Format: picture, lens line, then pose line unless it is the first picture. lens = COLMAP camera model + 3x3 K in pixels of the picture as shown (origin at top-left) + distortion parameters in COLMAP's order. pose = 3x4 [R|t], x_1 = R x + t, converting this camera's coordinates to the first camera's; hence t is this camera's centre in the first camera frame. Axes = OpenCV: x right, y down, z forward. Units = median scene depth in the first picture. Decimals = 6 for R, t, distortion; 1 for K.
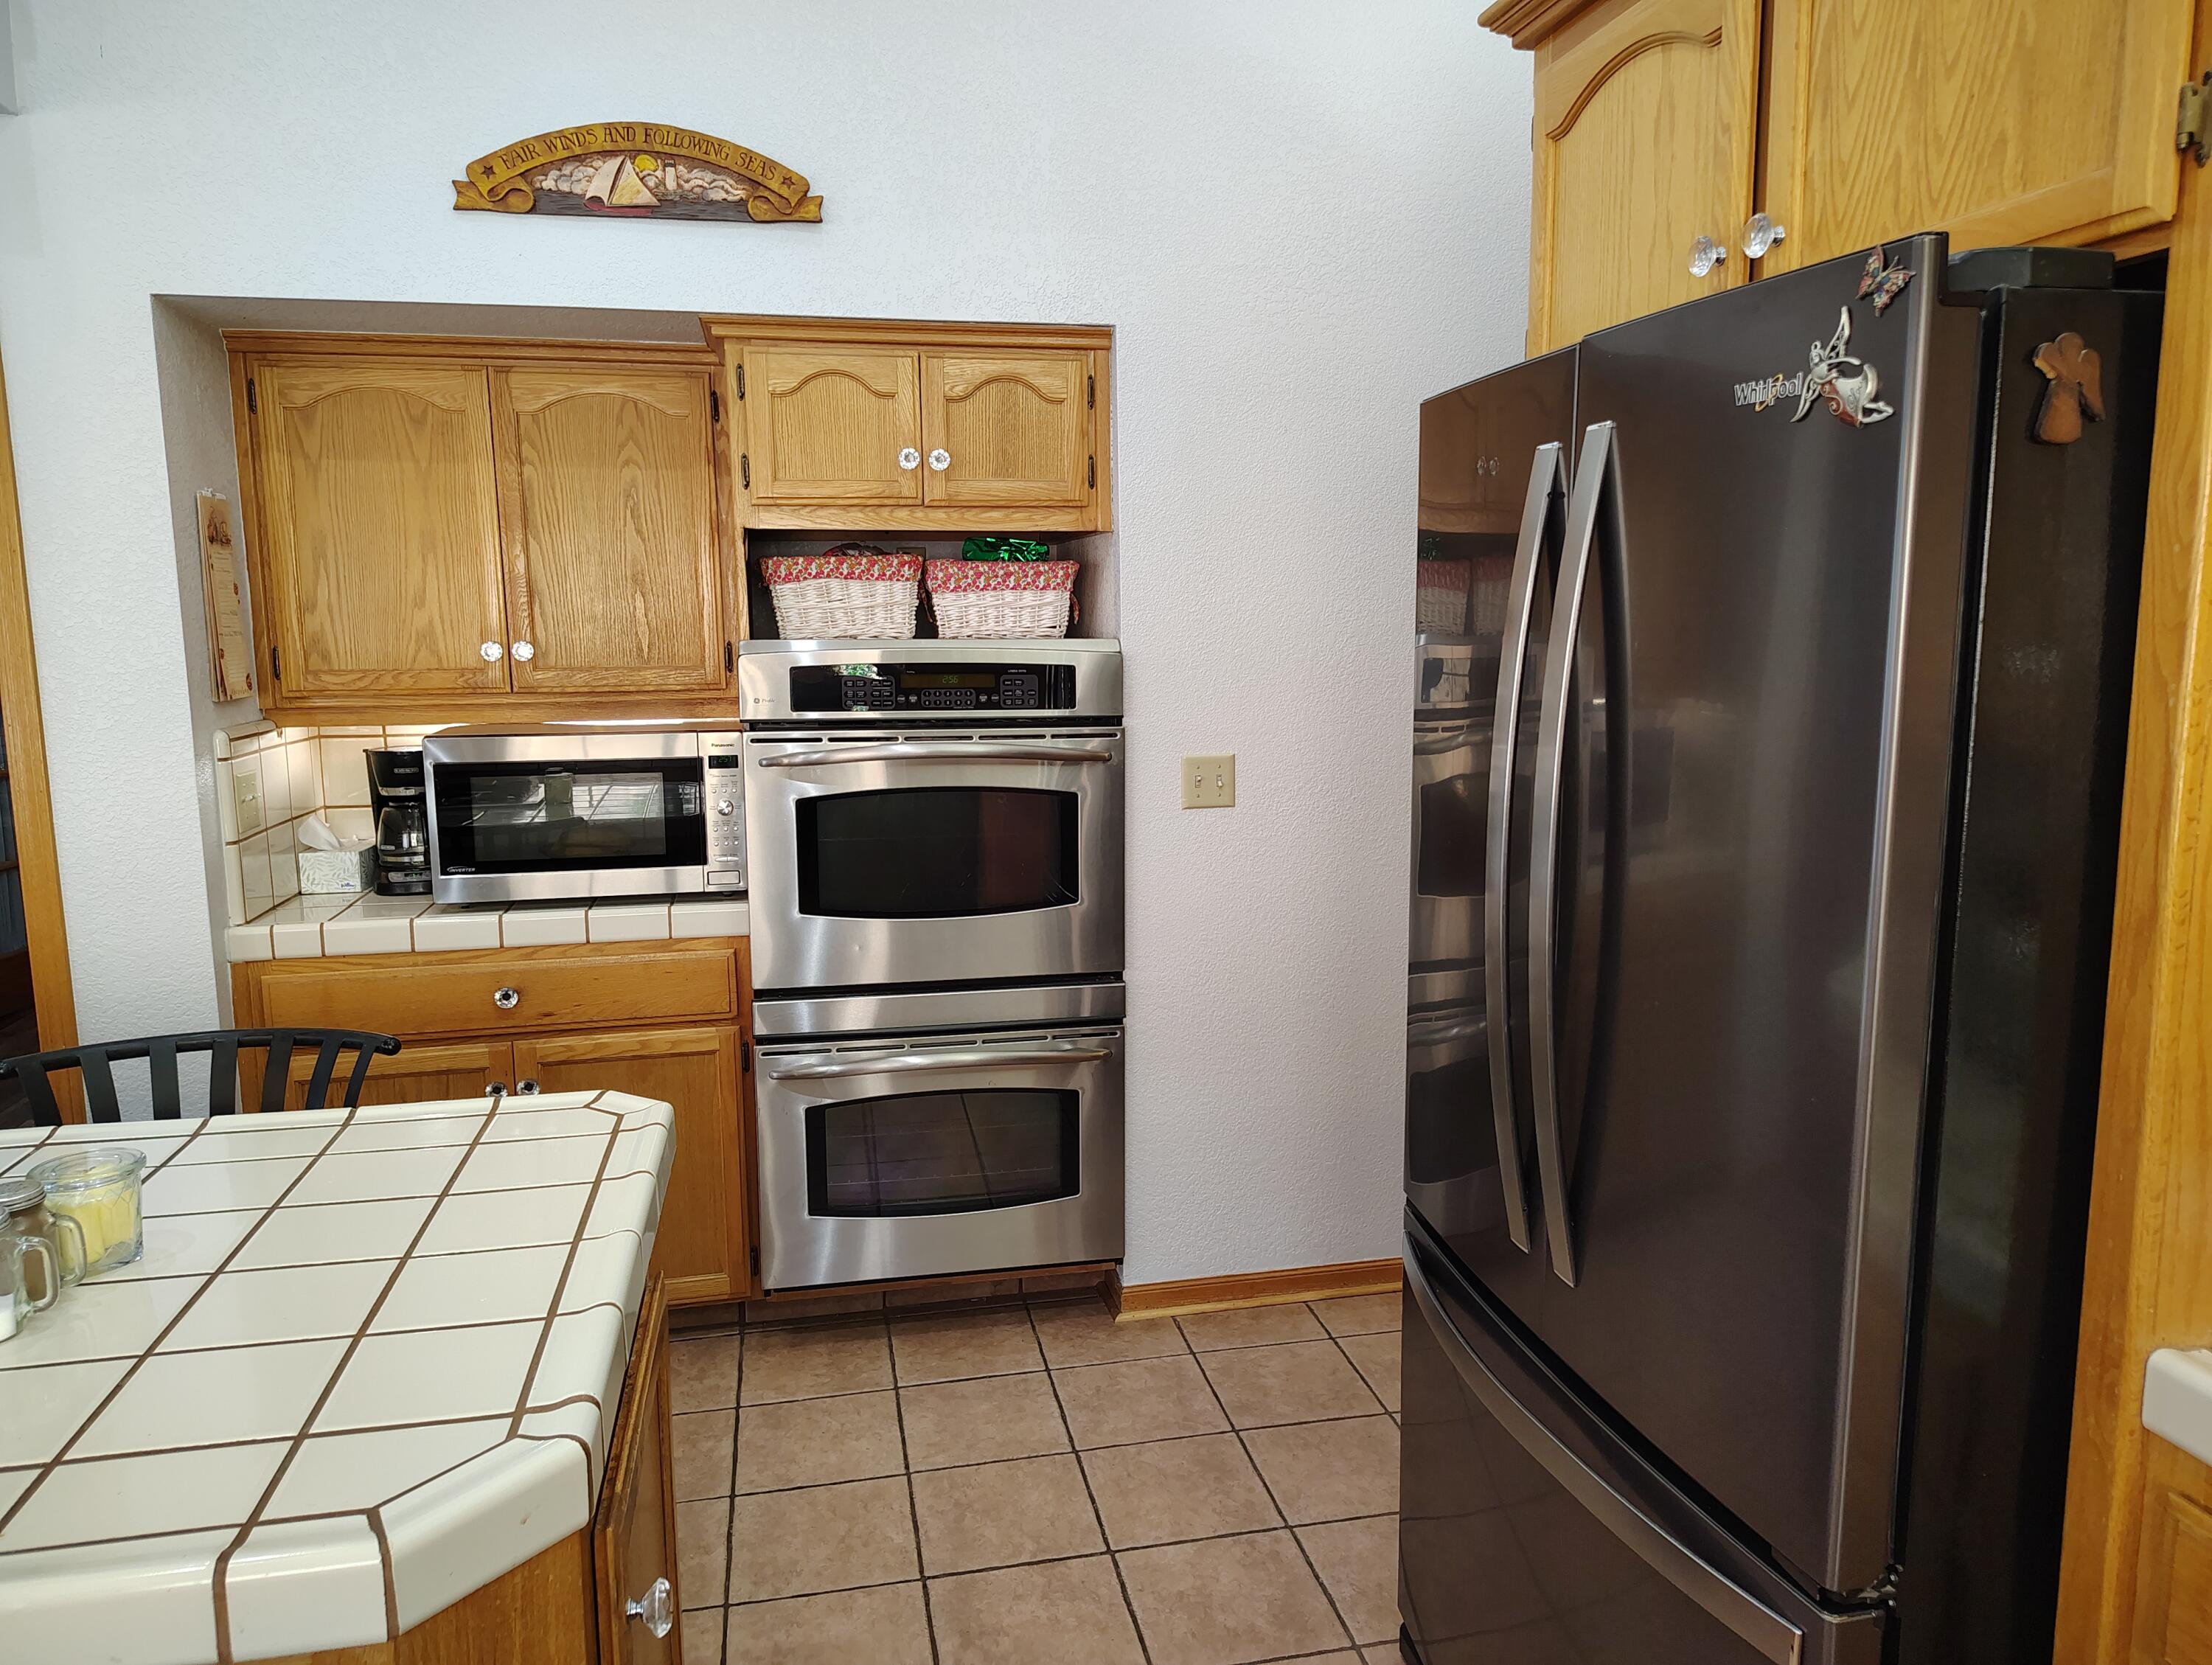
lens RADIAL K [[1523.1, 0, 1107.8], [0, 1523.1, 822.6], [0, 0, 1]] dist [0.025807, -0.026381]
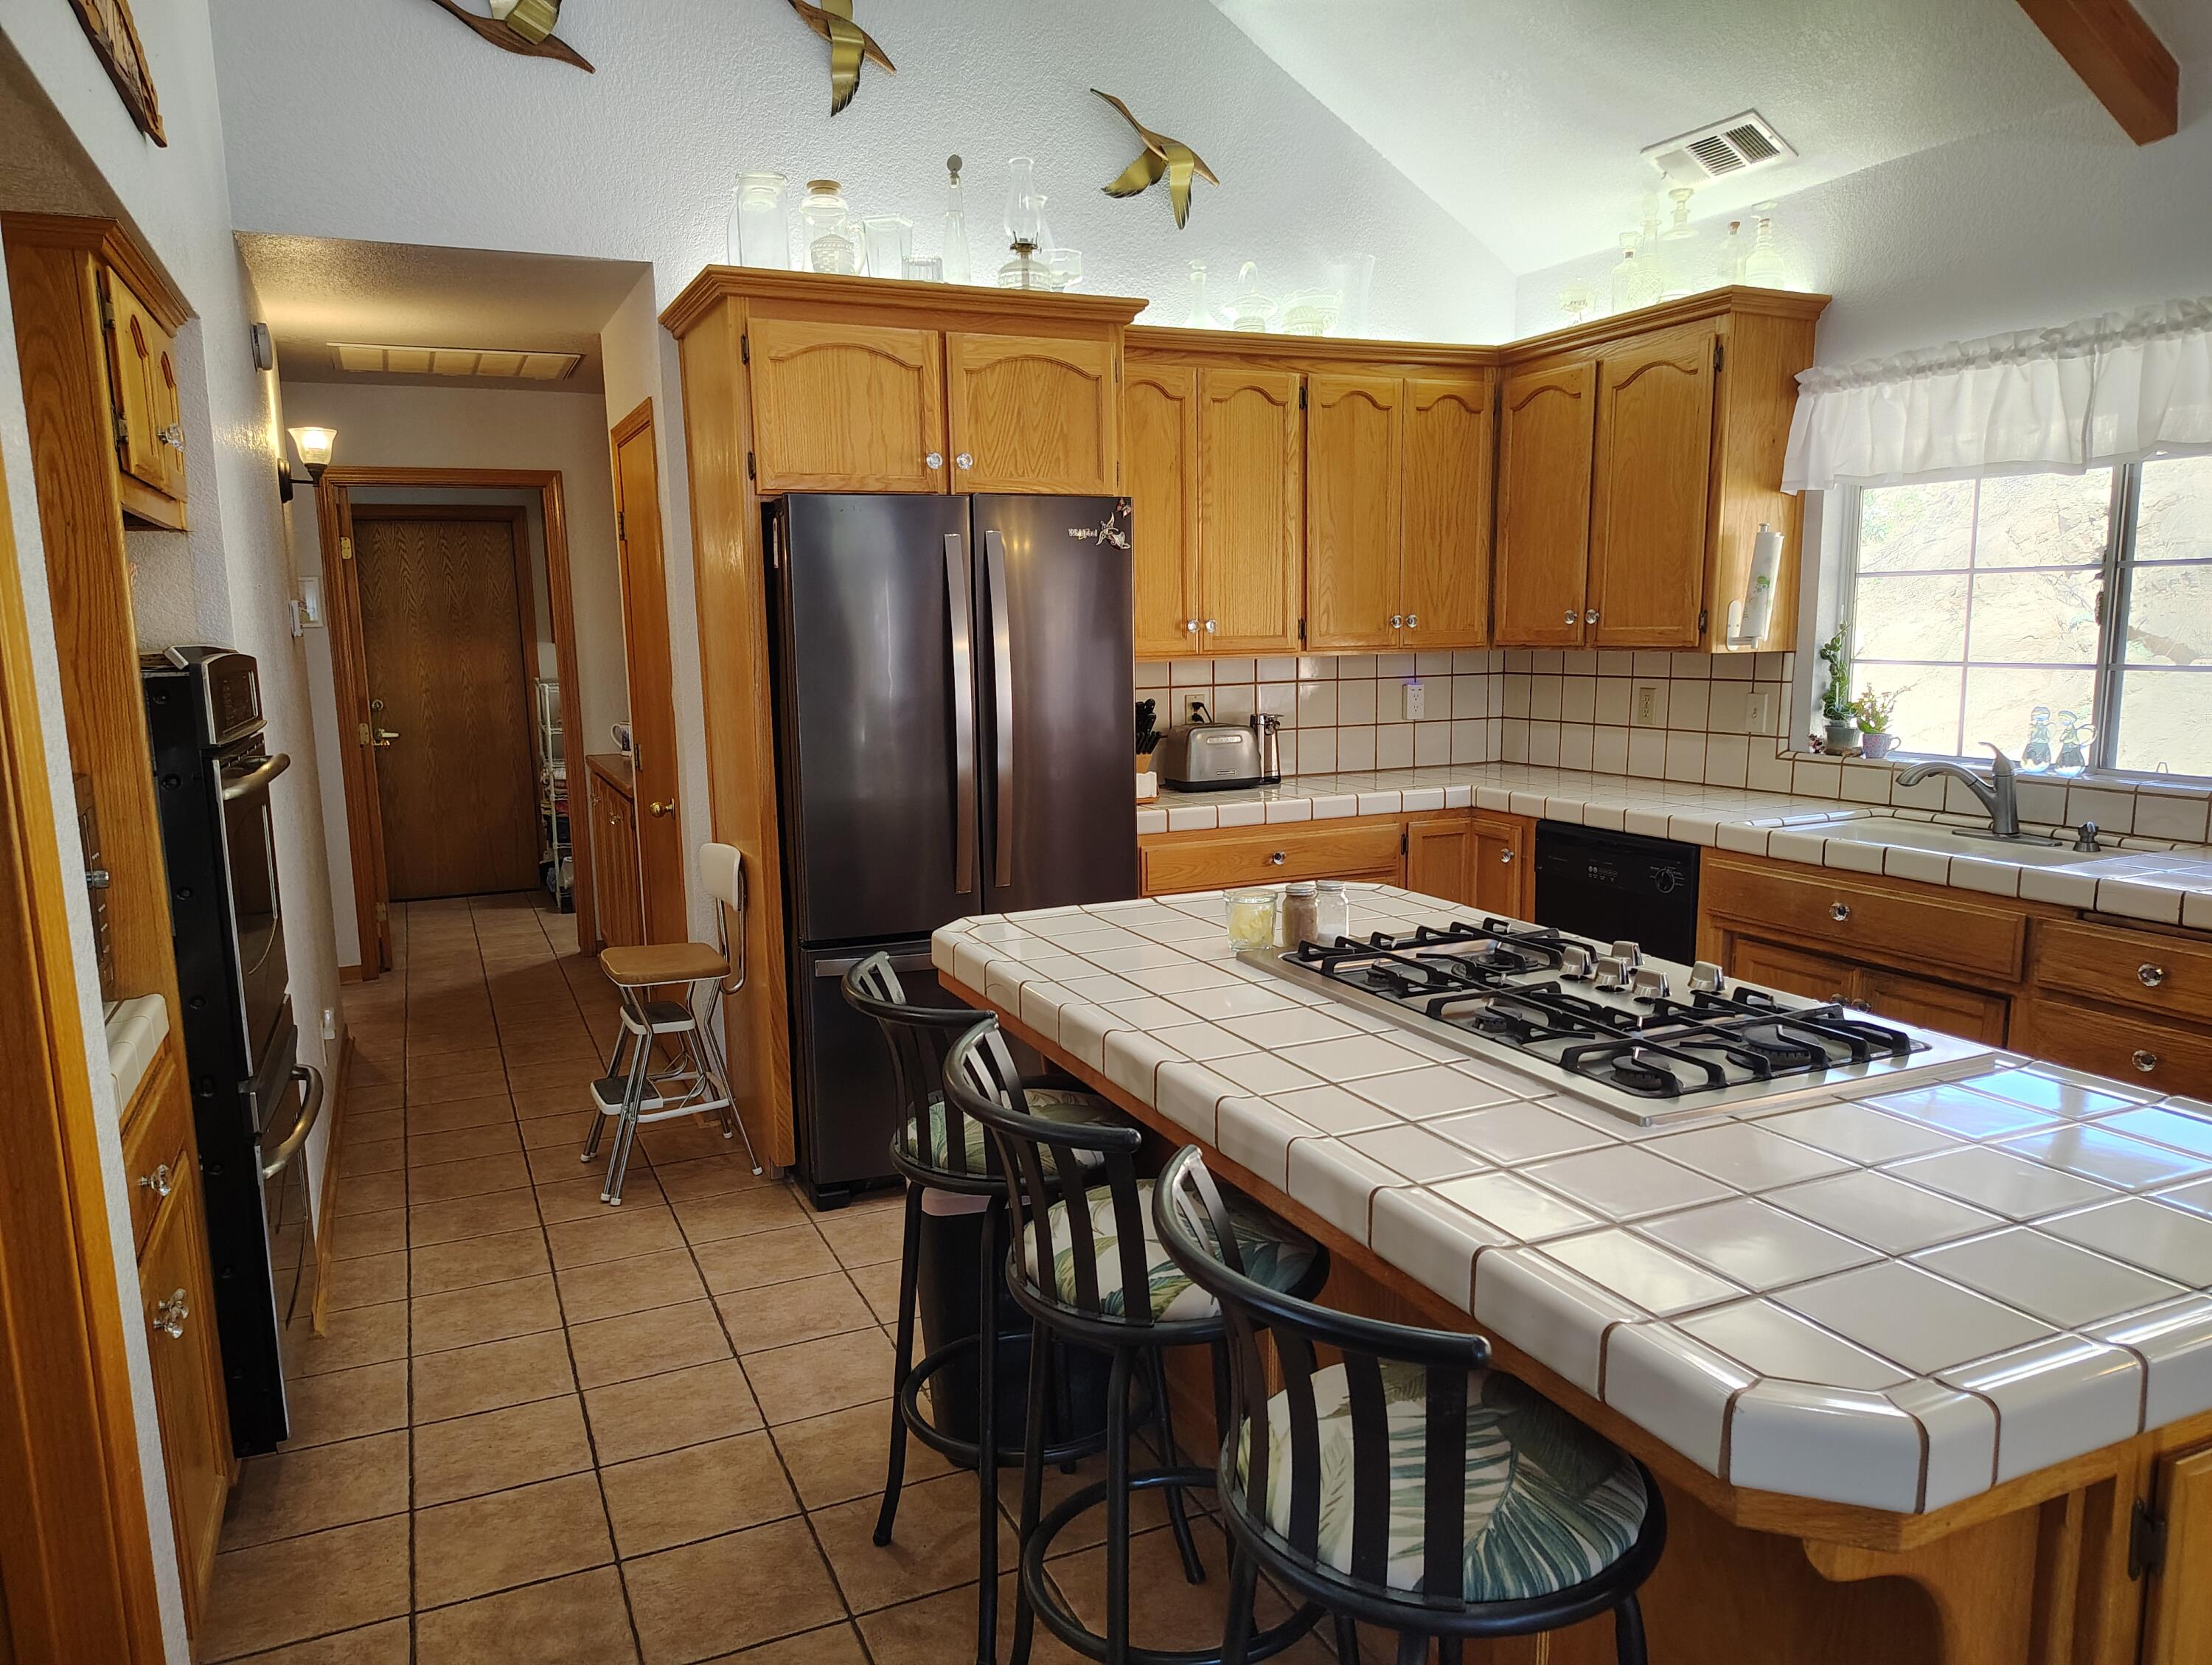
lens RADIAL K [[1523.1, 0, 1106.3], [0, 1523.1, 841.7], [0, 0, 1]] dist [0.025807, -0.026381]
pose [[-0.231163, -0.142746, 0.962386, -2.280257], [0.149238, 0.972269, 0.180059, -0.194551], [-0.961401, 0.185247, -0.203450, 1.470373]]
